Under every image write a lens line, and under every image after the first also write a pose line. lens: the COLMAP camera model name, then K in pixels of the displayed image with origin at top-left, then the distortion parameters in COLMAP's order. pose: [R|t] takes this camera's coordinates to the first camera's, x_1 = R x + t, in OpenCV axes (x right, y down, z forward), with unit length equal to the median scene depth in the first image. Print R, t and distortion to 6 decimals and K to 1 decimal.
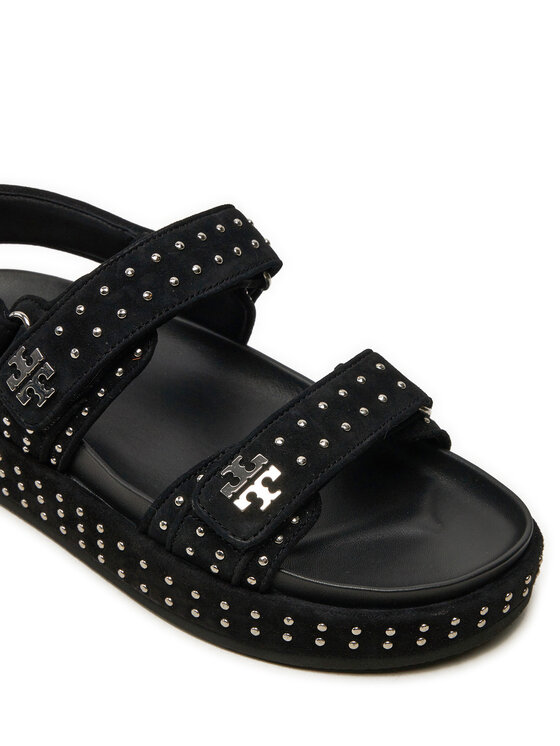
lens RADIAL K [[1627.9, 0, 281.4], [0, 1627.9, 373.6], [0, 0, 1]] dist [-0.010427, 0.000000]
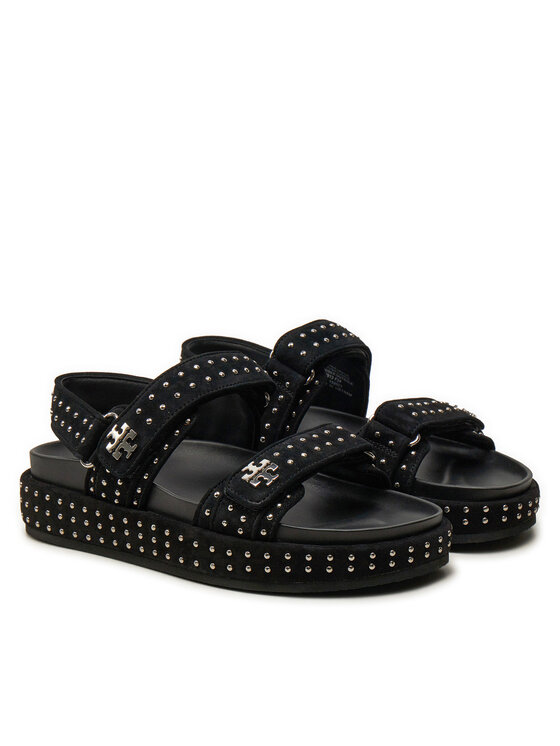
lens RADIAL K [[2026.4, 0, 279.2], [0, 2026.4, 372.0], [0, 0, 1]] dist [0.479888, 0.000000]
pose [[0.998199, -0.059312, -0.009000, 0.024037], [0.051705, 0.926676, -0.372288, 0.704496], [0.030421, 0.371152, 0.928074, -0.896670]]
